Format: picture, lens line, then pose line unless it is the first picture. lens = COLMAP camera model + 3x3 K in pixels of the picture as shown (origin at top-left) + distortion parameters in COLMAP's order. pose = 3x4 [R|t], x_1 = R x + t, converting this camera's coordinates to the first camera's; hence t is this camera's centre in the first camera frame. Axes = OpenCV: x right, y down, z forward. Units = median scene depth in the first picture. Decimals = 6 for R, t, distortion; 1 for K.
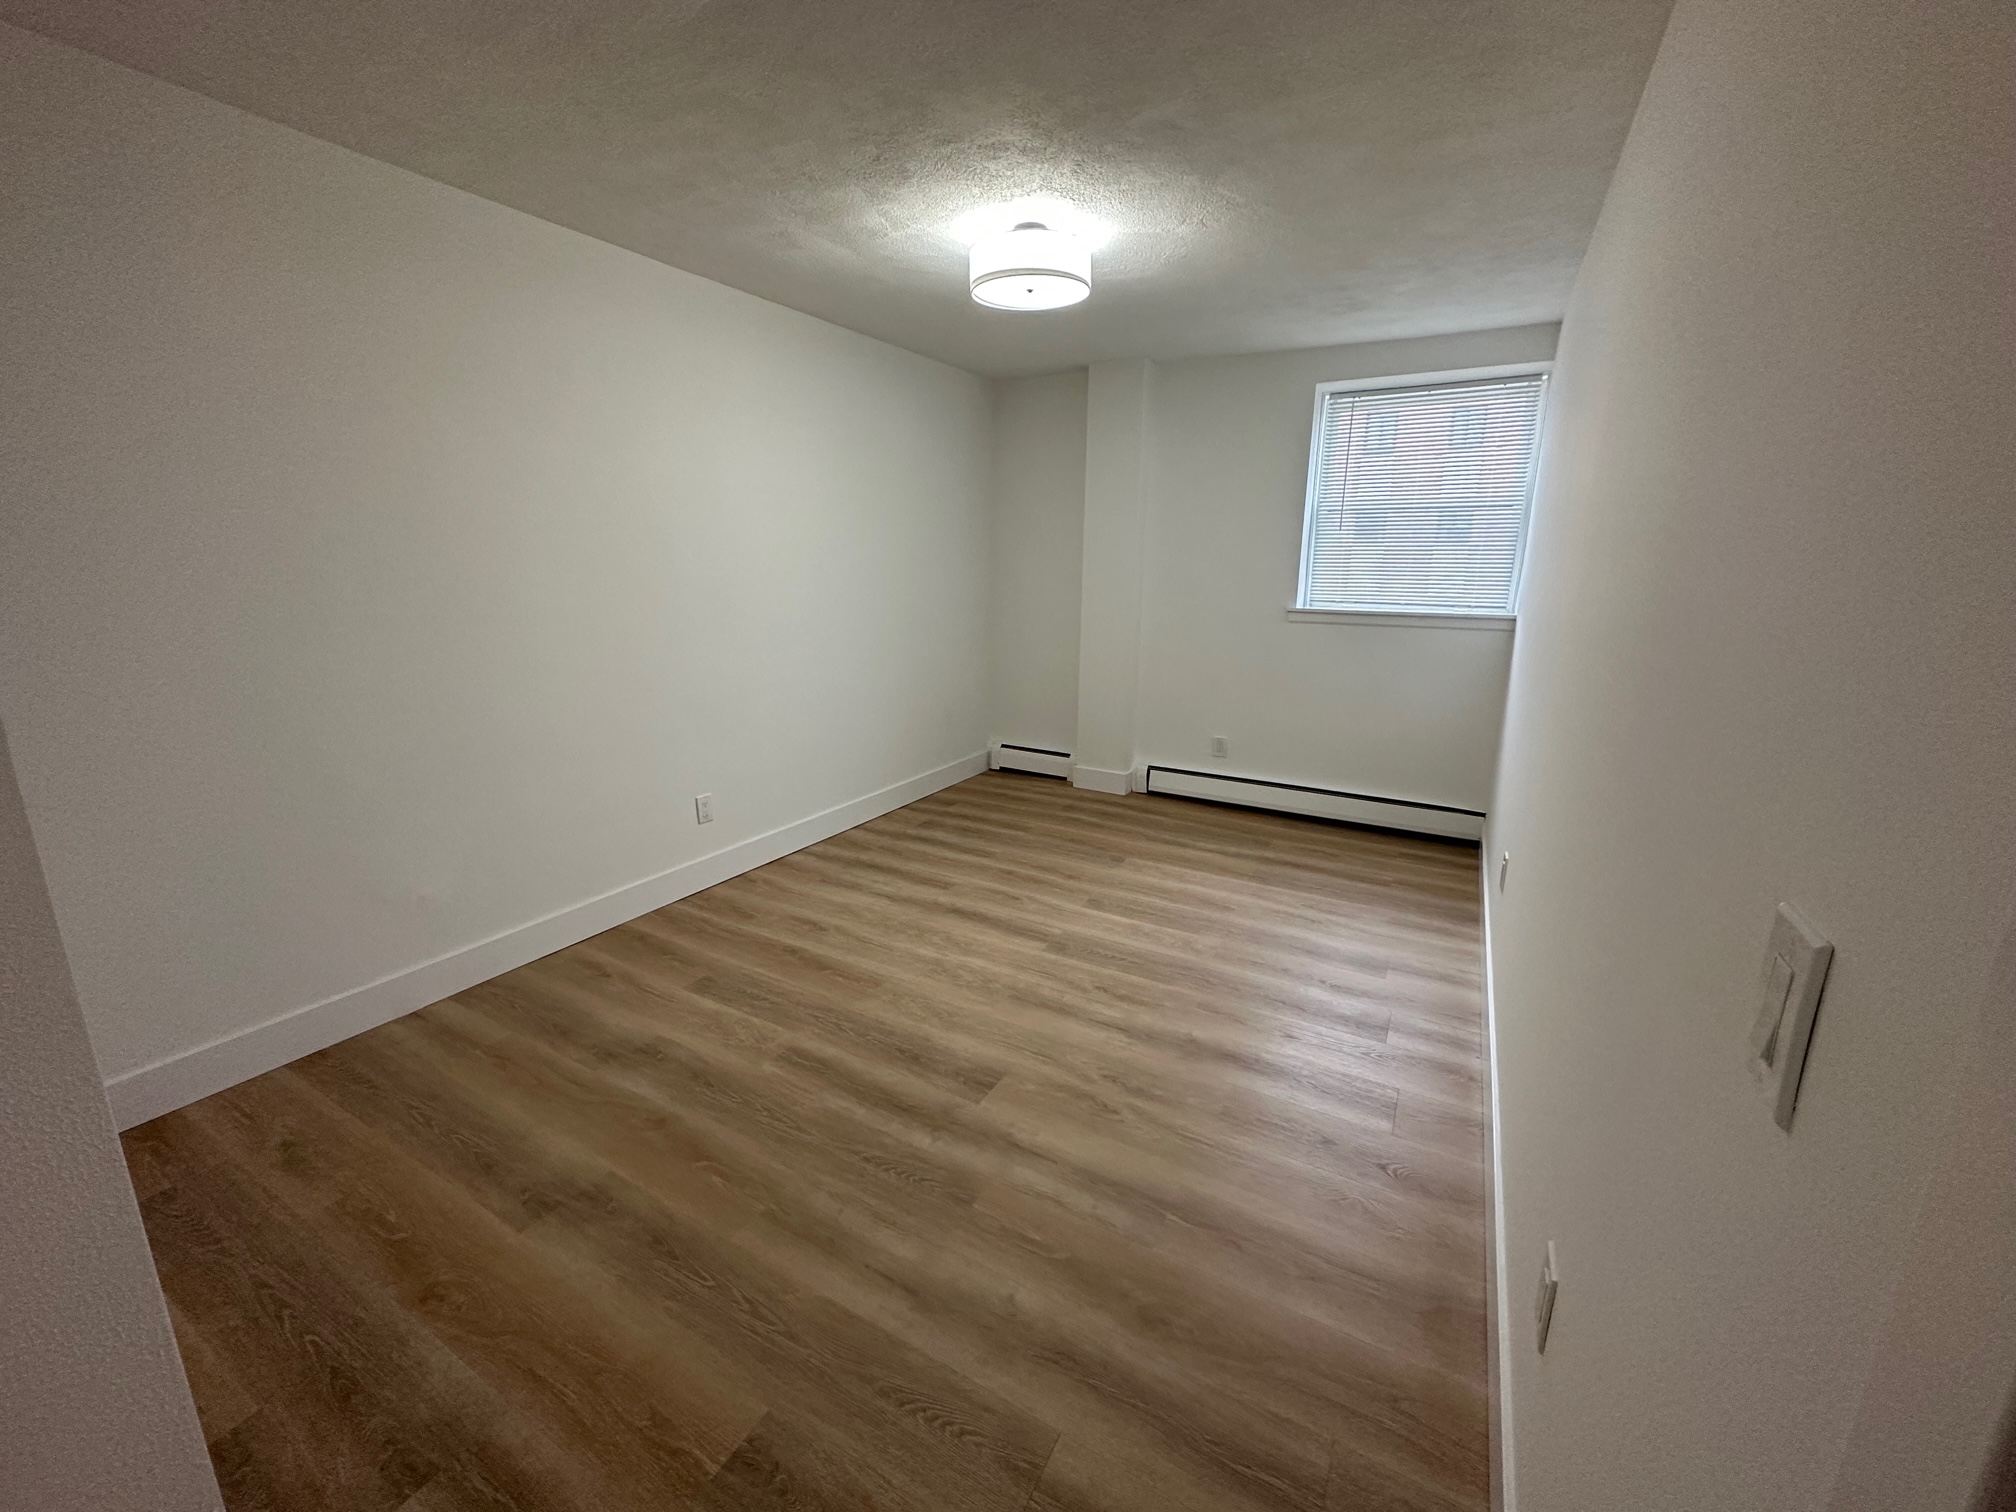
lens RADIAL K [[803.8, 0, 1002.9], [0, 803.8, 754.3], [0, 0, 1]] dist [-0.003930, 0.000340]
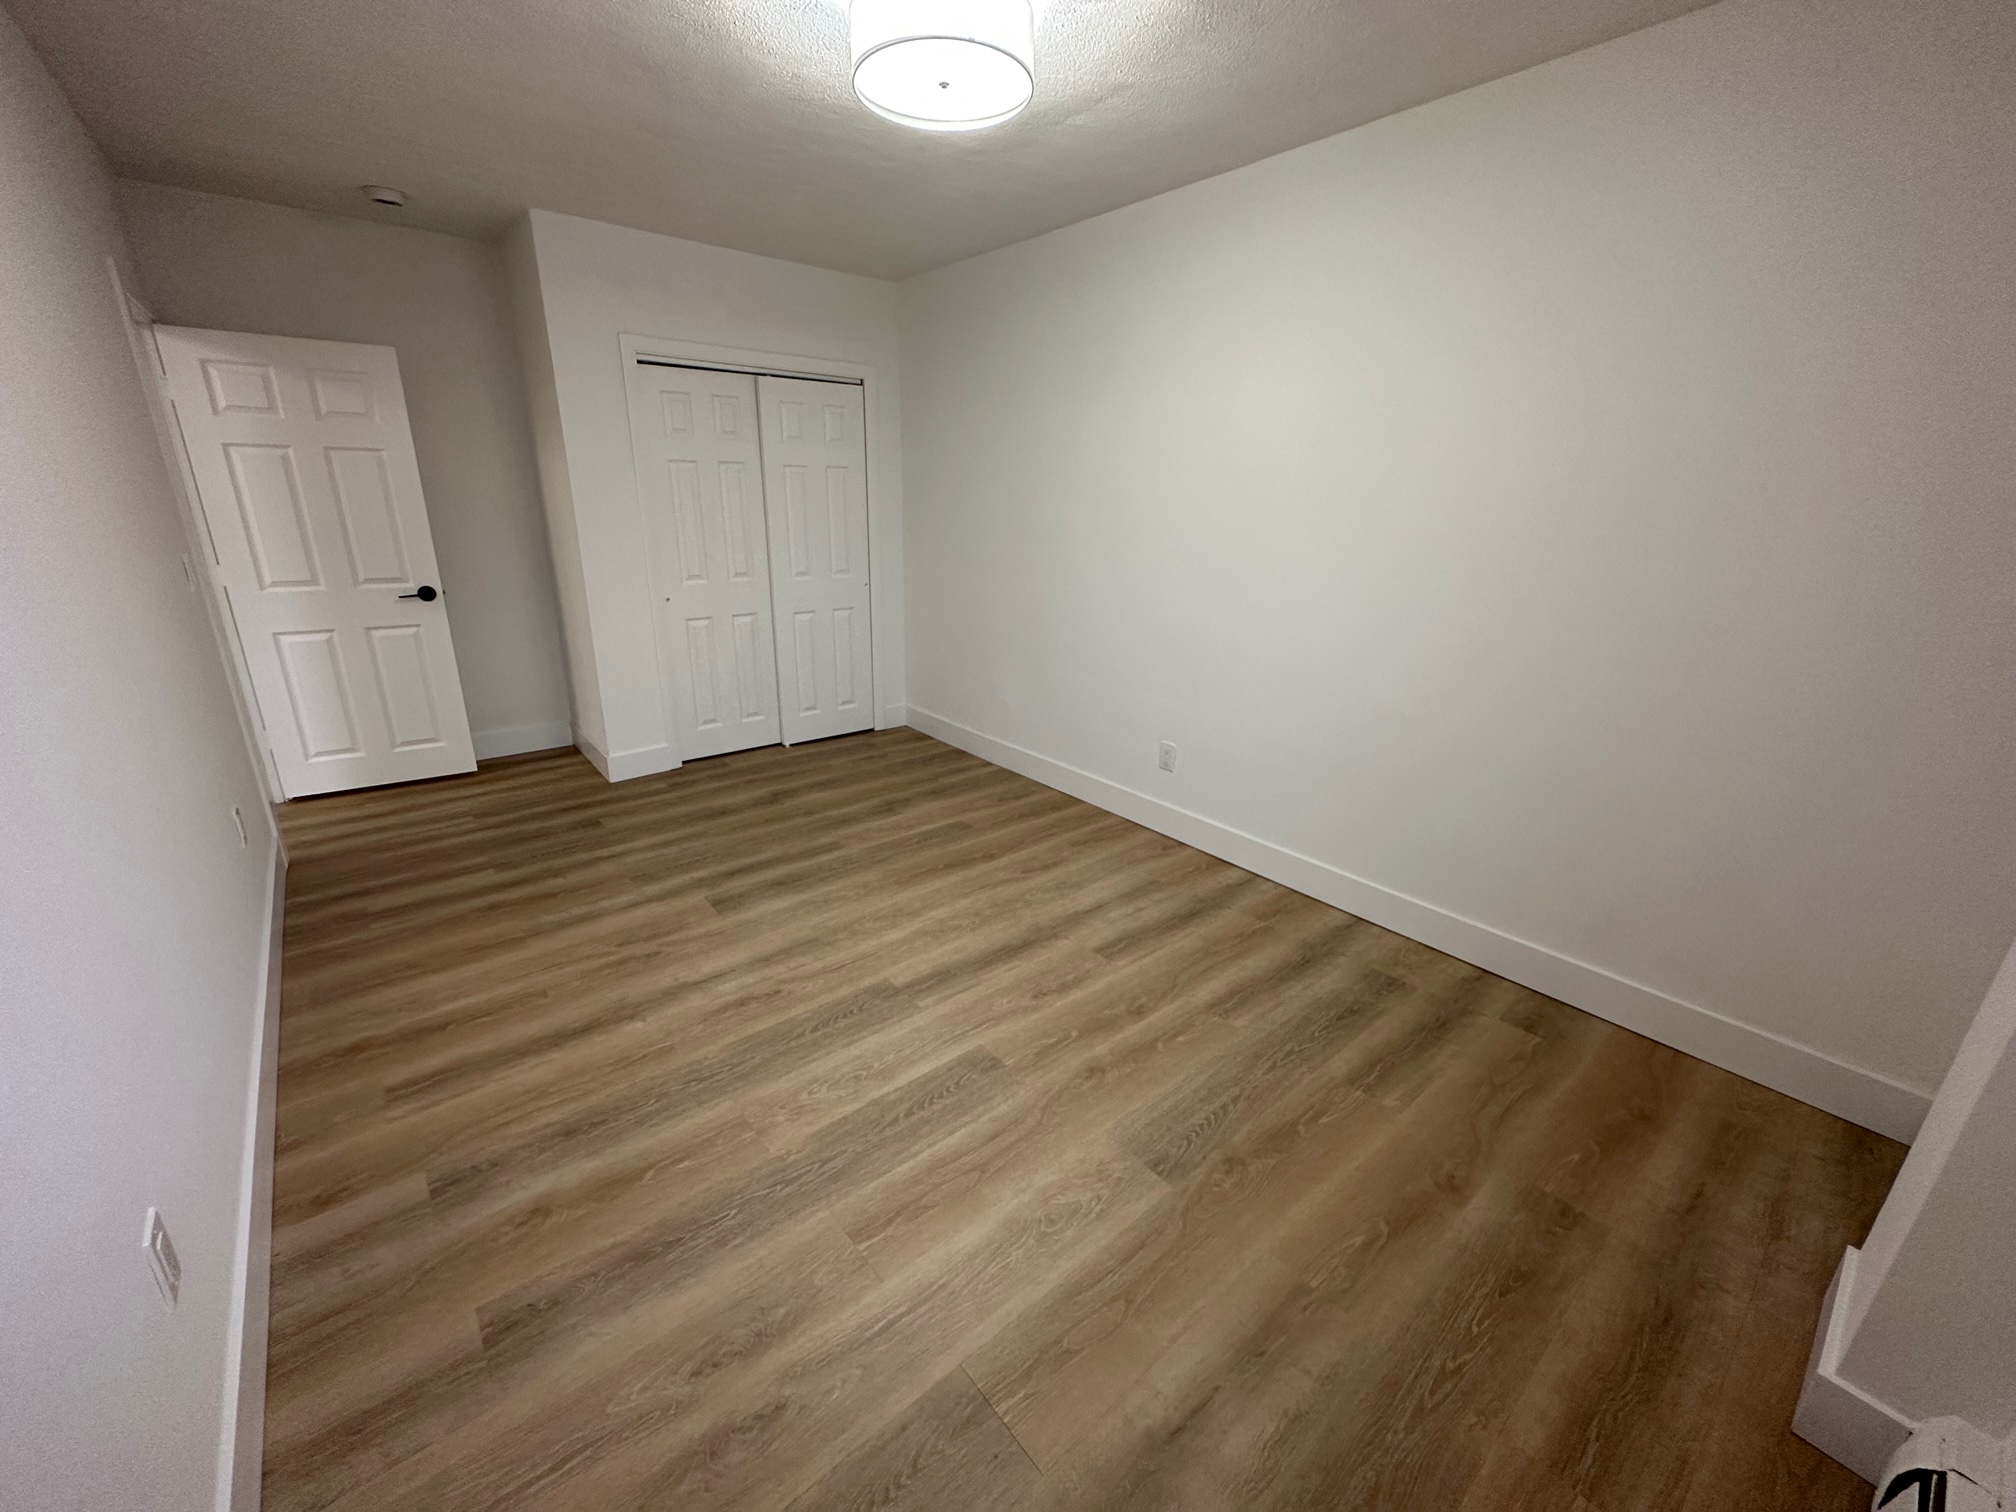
lens RADIAL K [[803.8, 0, 1020.1], [0, 803.8, 752.0], [0, 0, 1]] dist [-0.003930, 0.000340]
pose [[-0.343642, 0.279824, -0.896442, 0.686235], [-0.239596, 0.896860, 0.371801, -0.311002], [0.908022, 0.342550, -0.241154, 1.260286]]
